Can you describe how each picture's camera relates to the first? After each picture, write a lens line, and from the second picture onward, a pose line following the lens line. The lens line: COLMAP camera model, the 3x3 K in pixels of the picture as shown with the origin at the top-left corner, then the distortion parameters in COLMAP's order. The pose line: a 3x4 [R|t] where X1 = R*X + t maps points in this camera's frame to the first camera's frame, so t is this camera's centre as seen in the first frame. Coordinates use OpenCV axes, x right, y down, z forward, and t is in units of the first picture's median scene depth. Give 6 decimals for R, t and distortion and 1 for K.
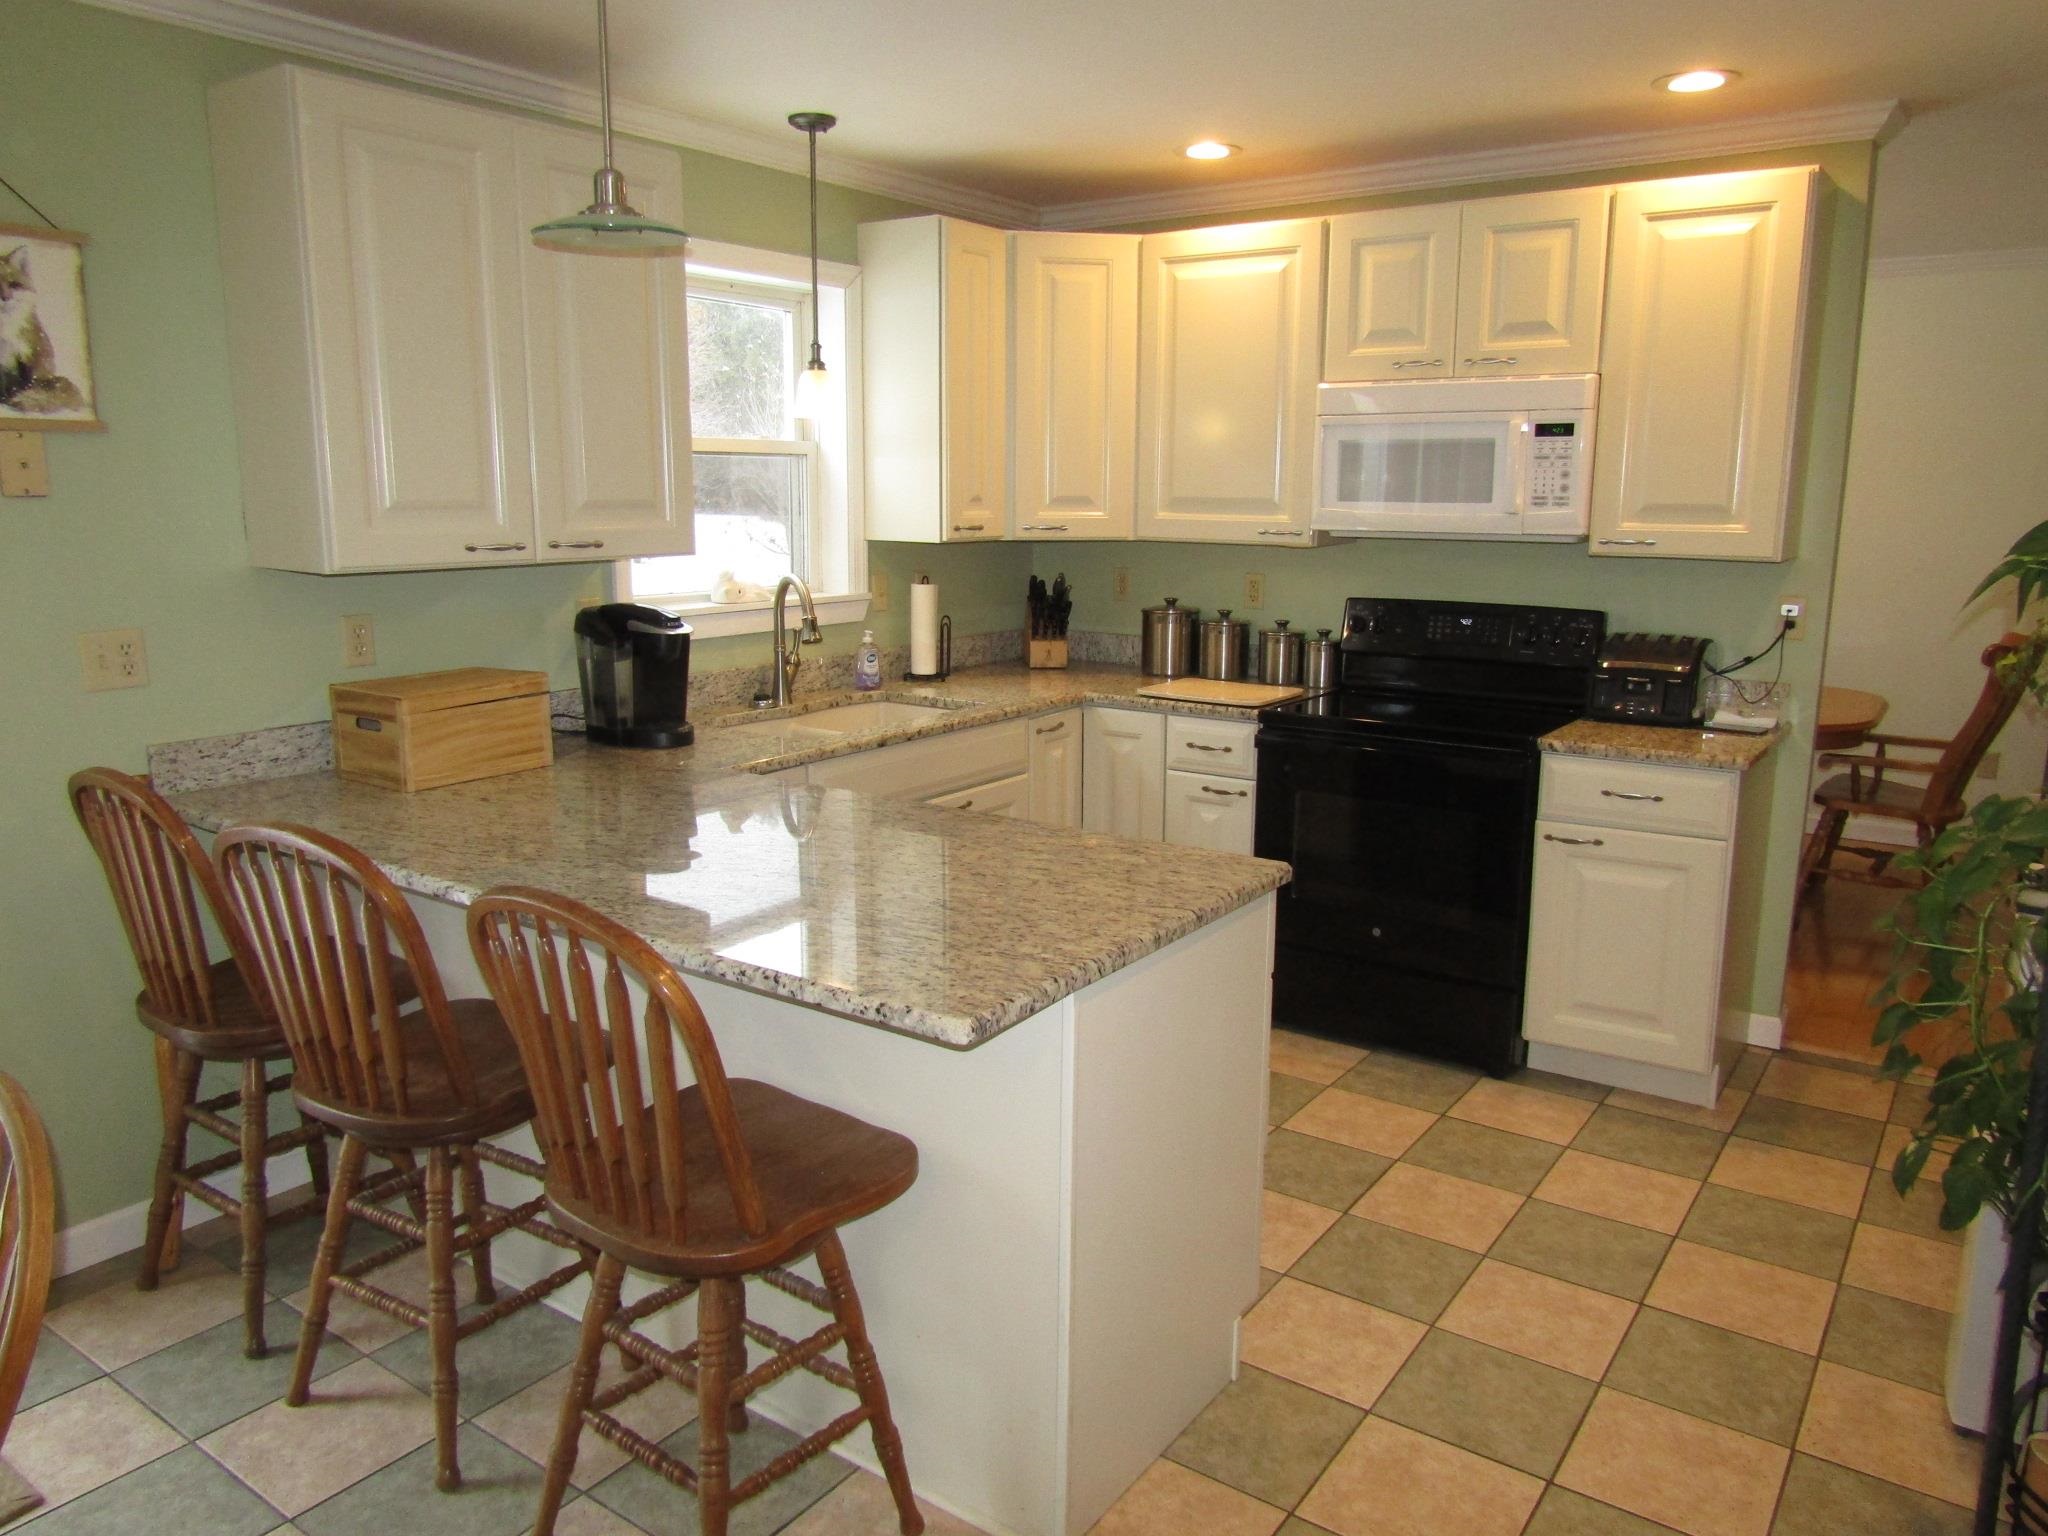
lens RADIAL K [[1451.7, 0, 1026.2], [0, 1451.7, 772.1], [0, 0, 1]] dist [-0.014854, 0.003257]
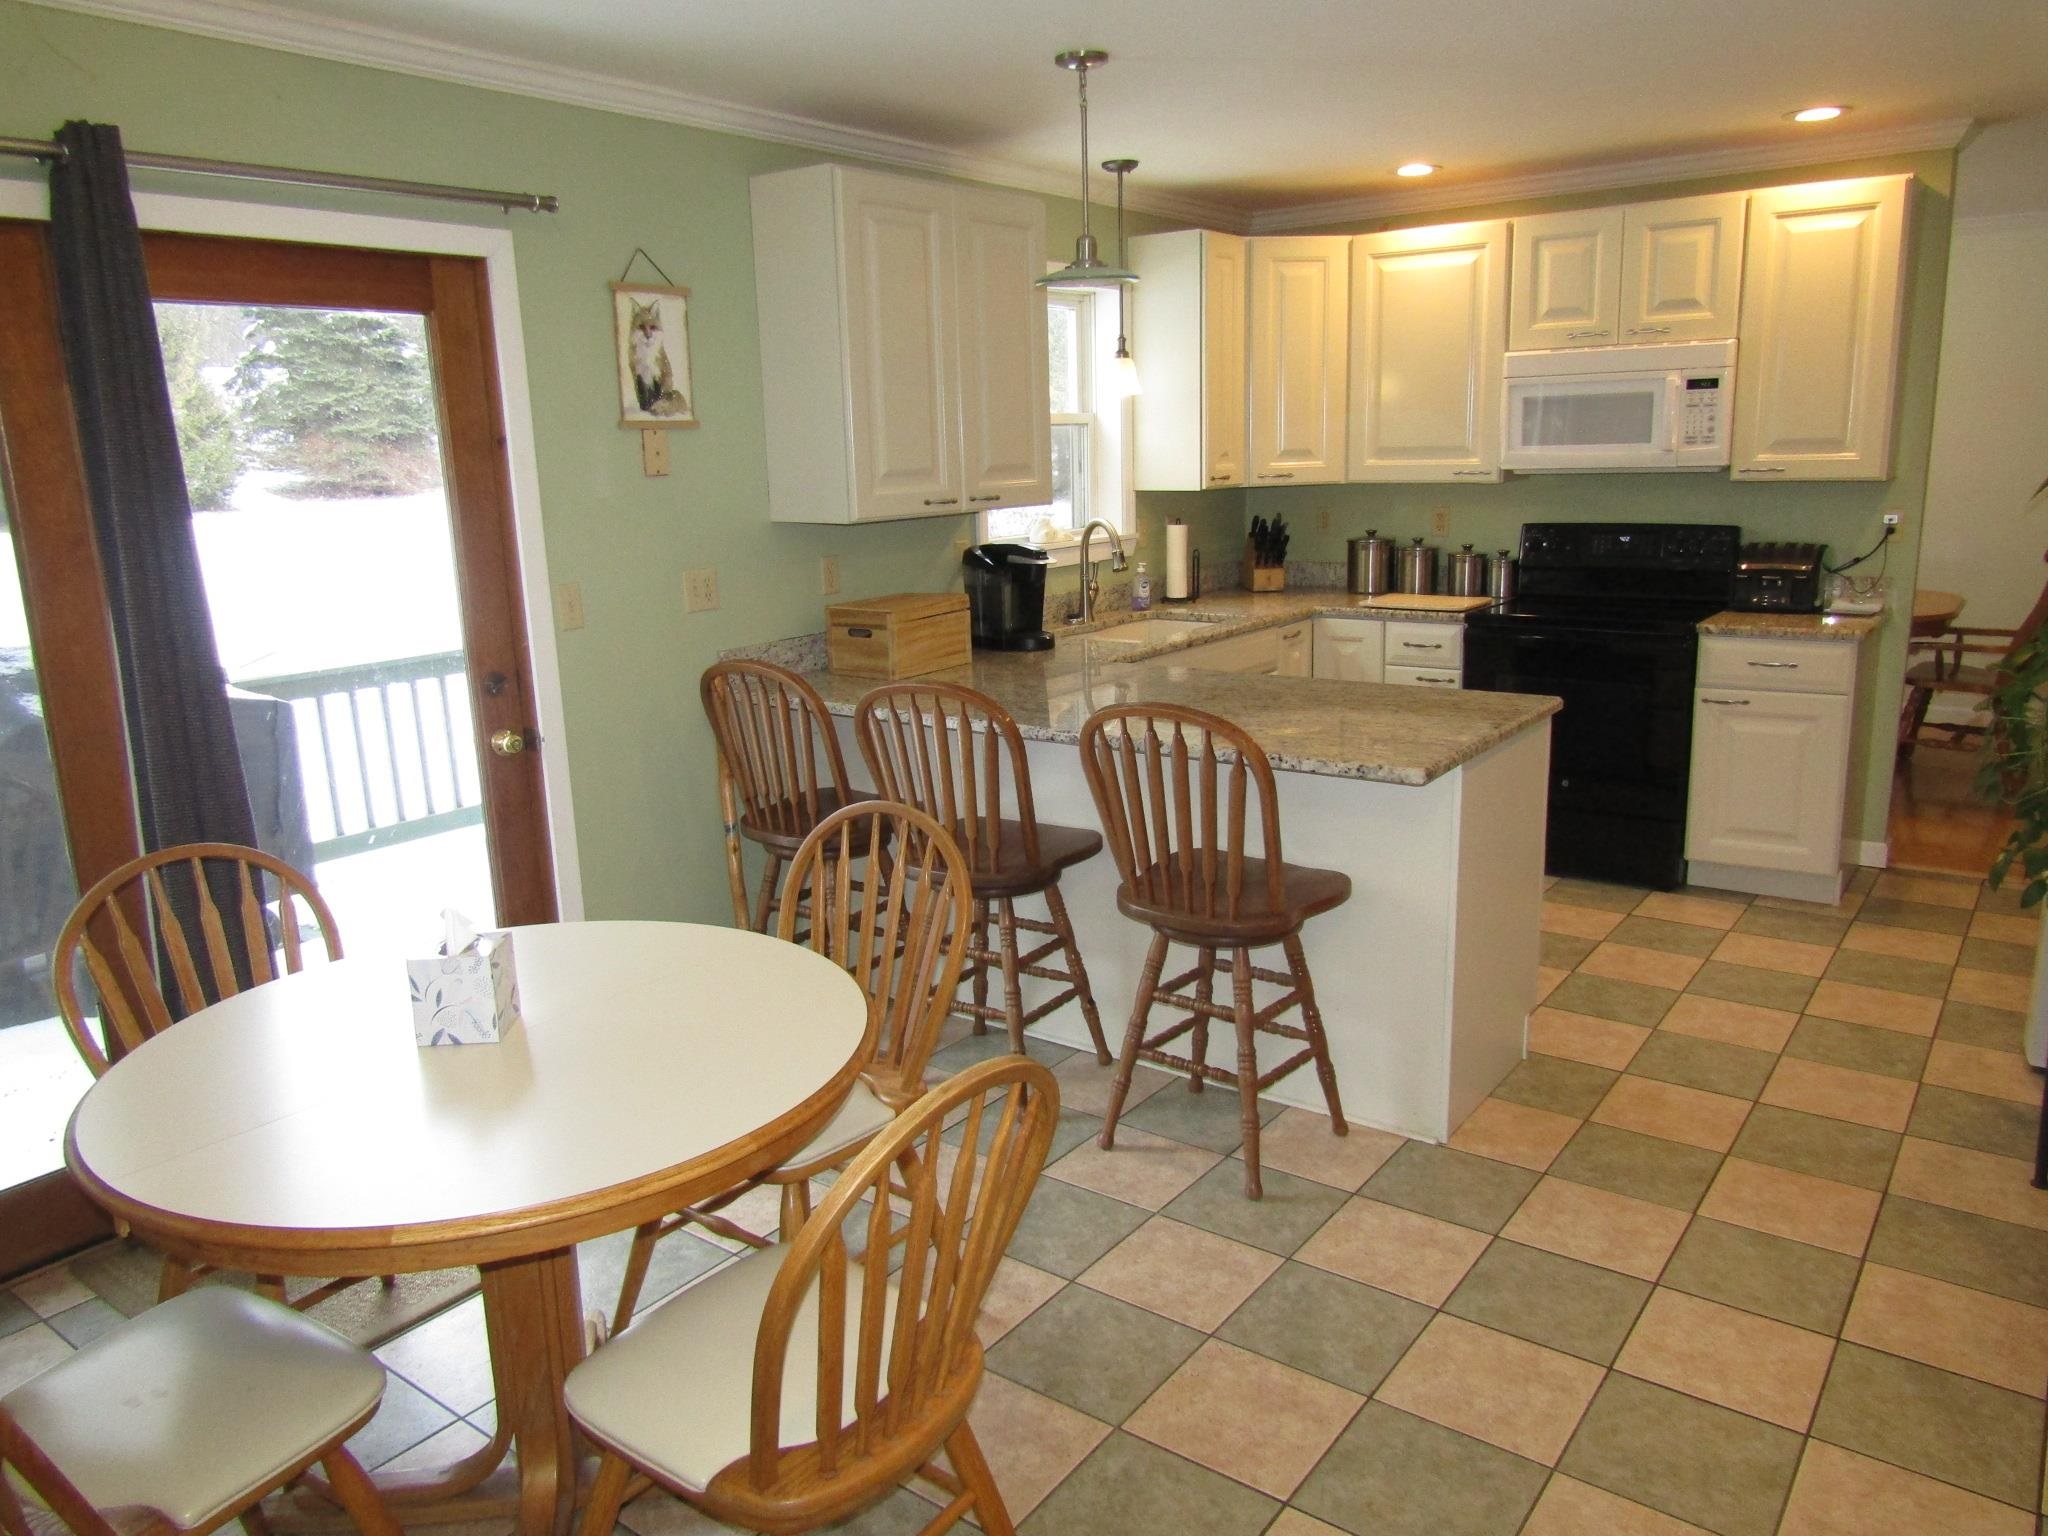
lens RADIAL K [[1451.7, 0, 1028.3], [0, 1451.7, 774.2], [0, 0, 1]] dist [-0.014854, 0.003257]
pose [[0.999085, -0.030027, -0.030467, -0.243537], [0.030950, 0.999062, 0.030293, 0.061873], [0.029529, -0.031208, 0.999077, -0.368063]]
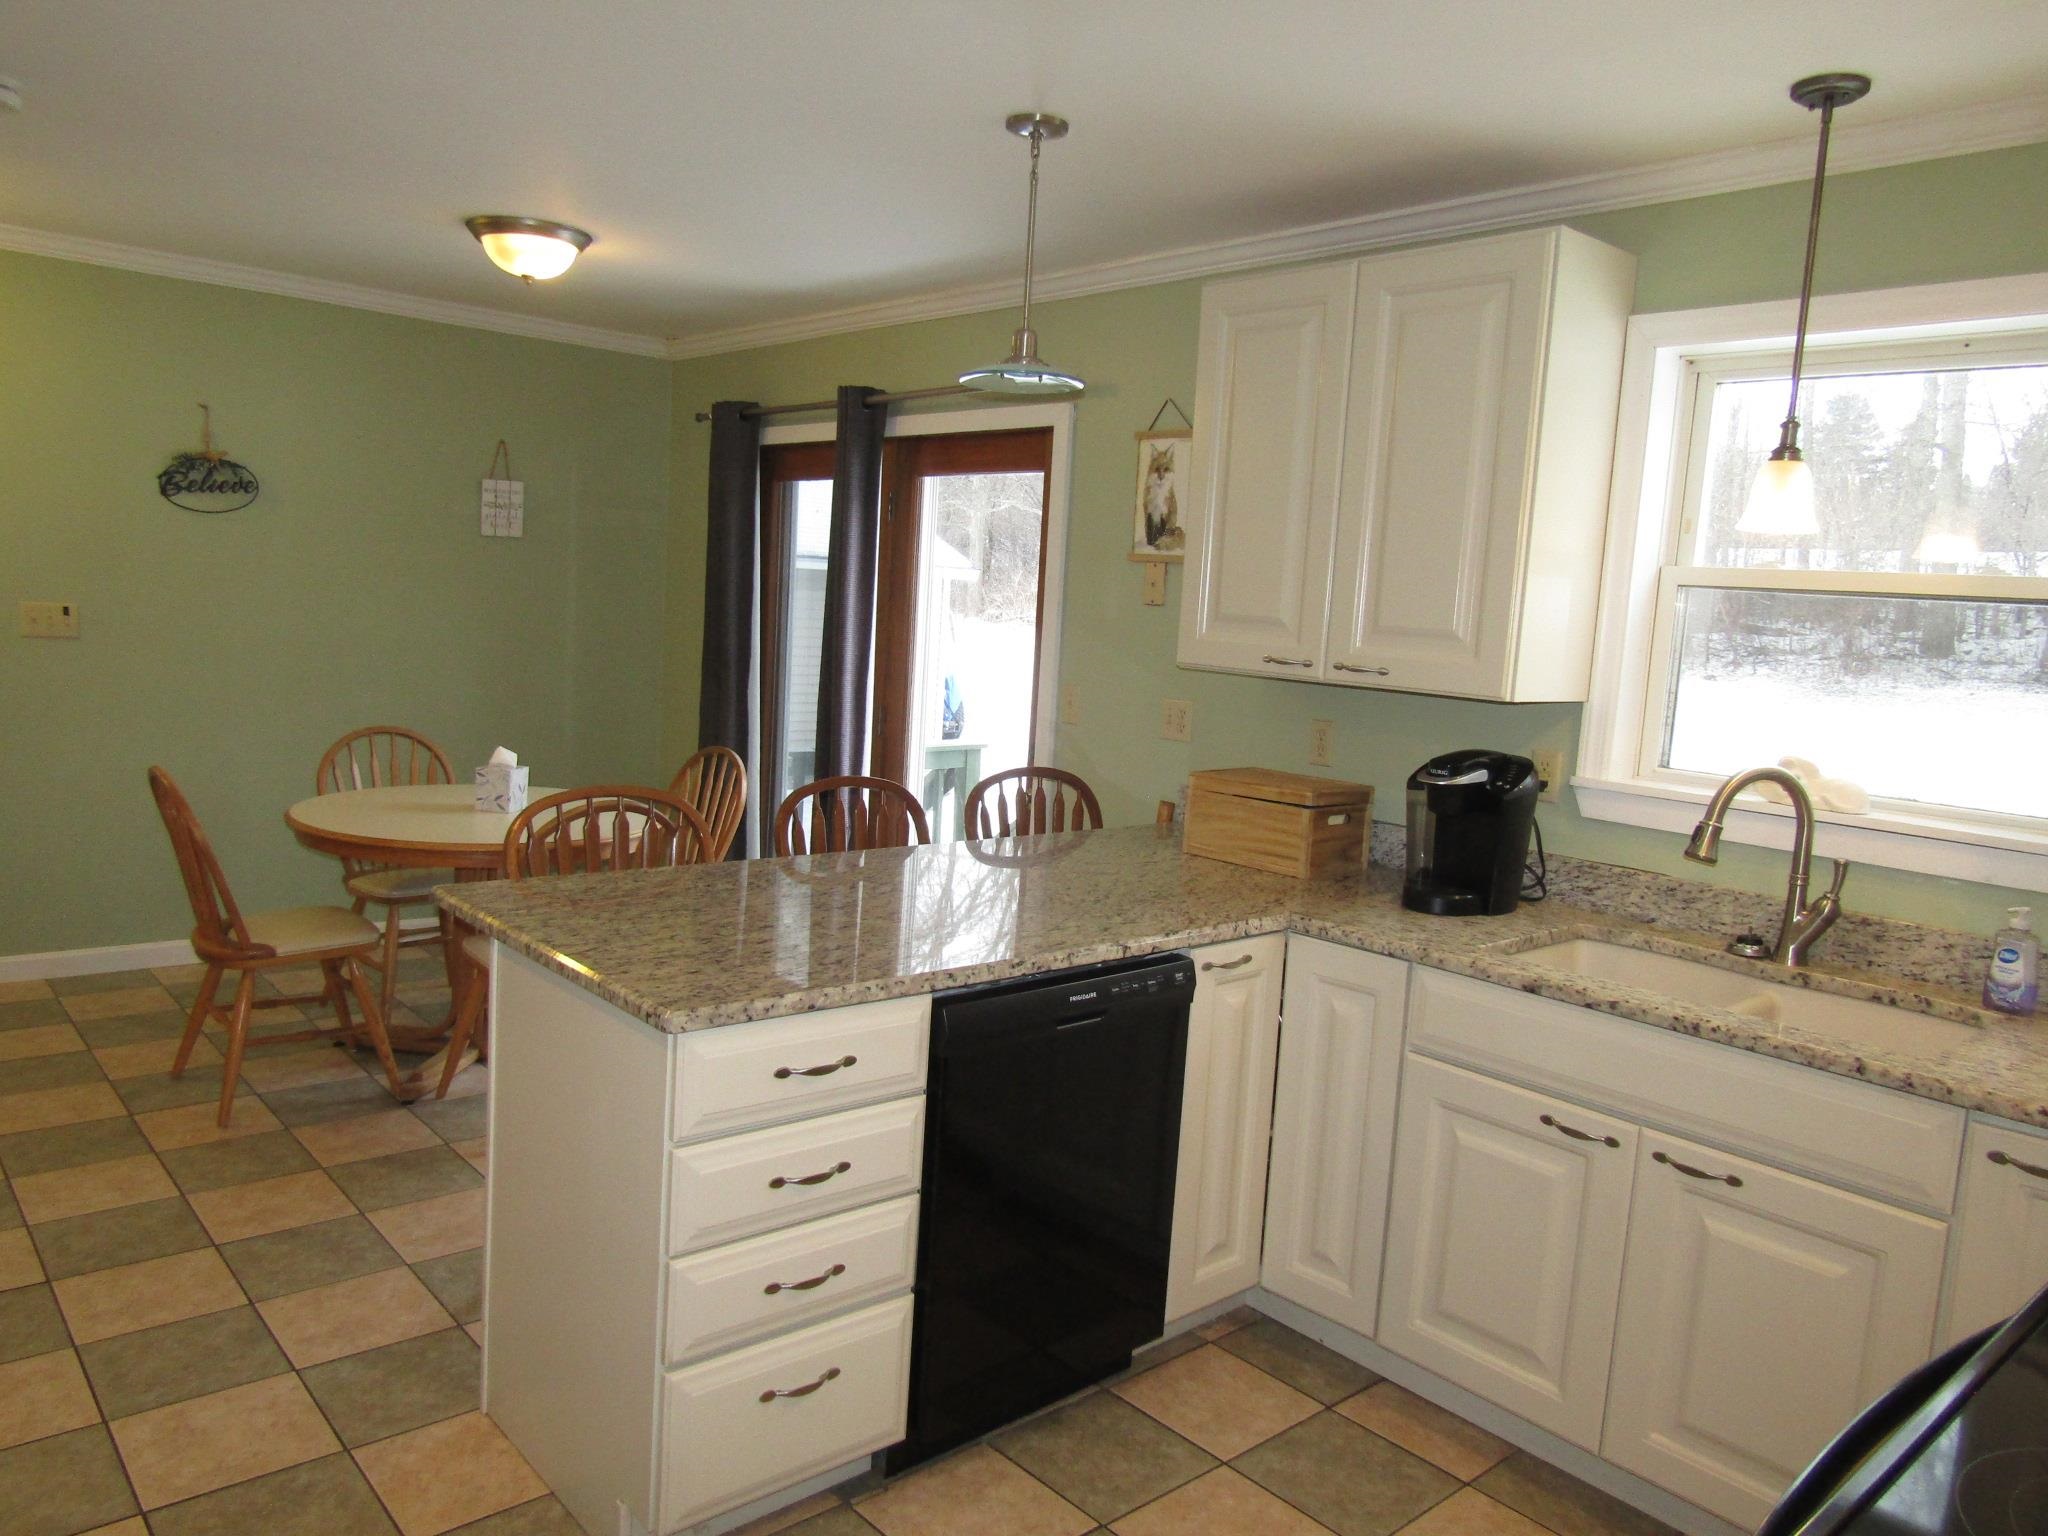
lens RADIAL K [[1451.7, 0, 1022.6], [0, 1451.7, 766.3], [0, 0, 1]] dist [-0.014854, 0.003257]
pose [[-0.227568, 0.094768, -0.969140, 0.714481], [-0.254055, 0.955005, 0.153042, -0.191212], [0.940037, 0.281043, -0.193252, 1.020943]]
